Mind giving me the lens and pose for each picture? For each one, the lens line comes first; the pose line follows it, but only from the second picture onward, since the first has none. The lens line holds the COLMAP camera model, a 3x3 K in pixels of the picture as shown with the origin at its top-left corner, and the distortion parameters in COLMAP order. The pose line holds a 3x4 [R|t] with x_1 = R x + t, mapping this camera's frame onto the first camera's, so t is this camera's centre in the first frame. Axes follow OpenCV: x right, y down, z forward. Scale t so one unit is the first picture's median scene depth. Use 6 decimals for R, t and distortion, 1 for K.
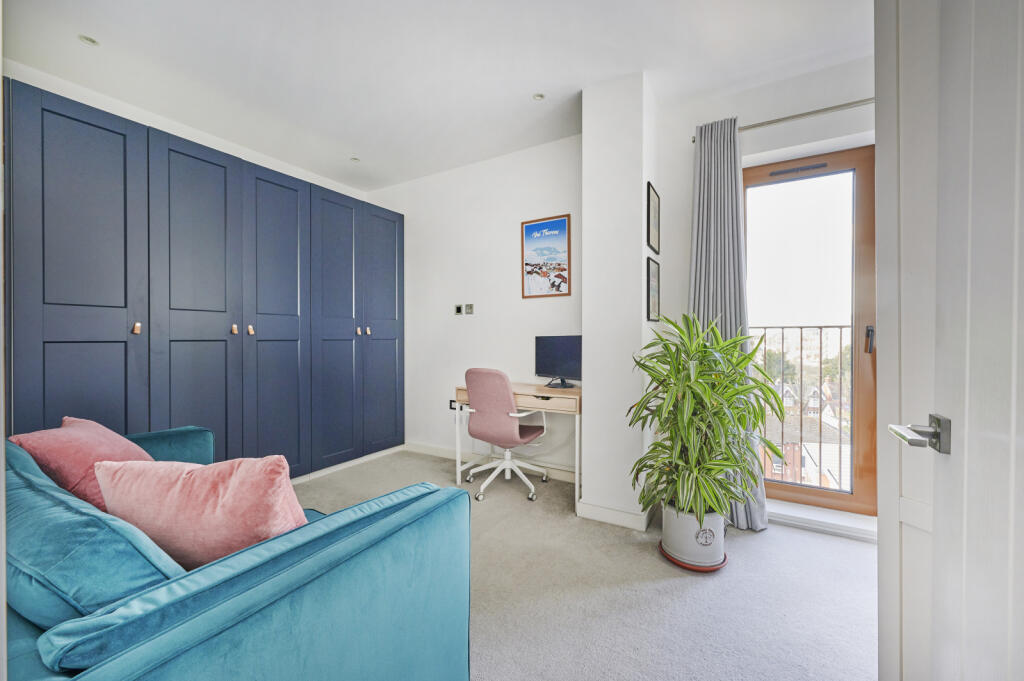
lens RADIAL K [[402.7, 0, 510.9], [0, 402.7, 338.2], [0, 0, 1]] dist [-0.003170, -0.000265]
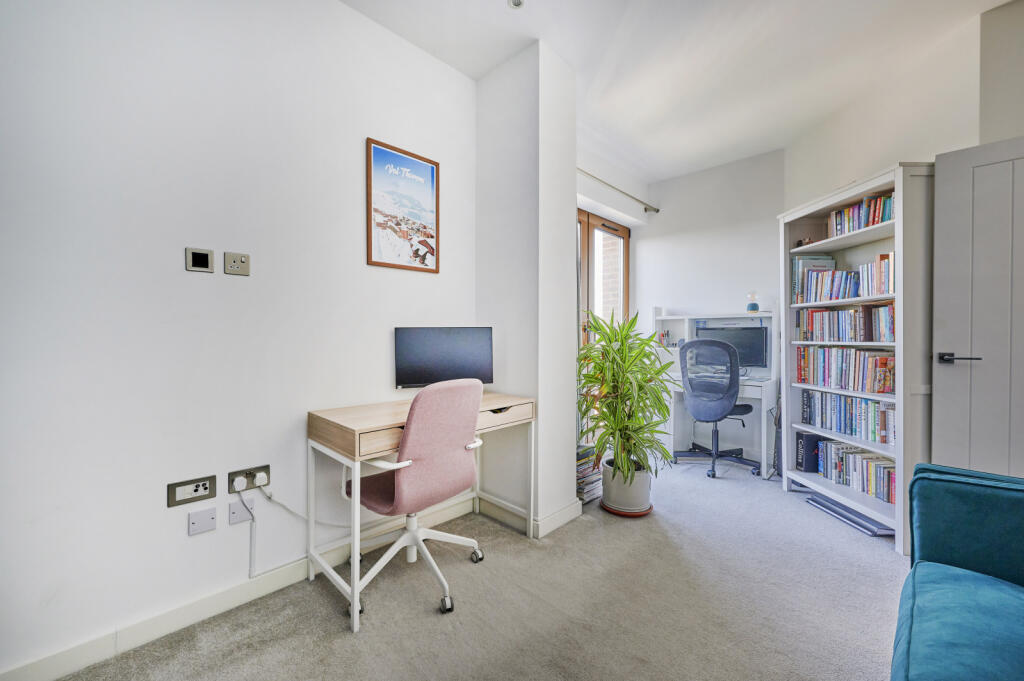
lens RADIAL K [[402.7, 0, 507.1], [0, 402.7, 339.4], [0, 0, 1]] dist [-0.003170, -0.000265]
pose [[0.239119, -0.009094, 0.970948, -0.533546], [0.004160, 0.999957, 0.008341, 0.010232], [-0.970981, 0.002045, 0.239147, 0.684472]]
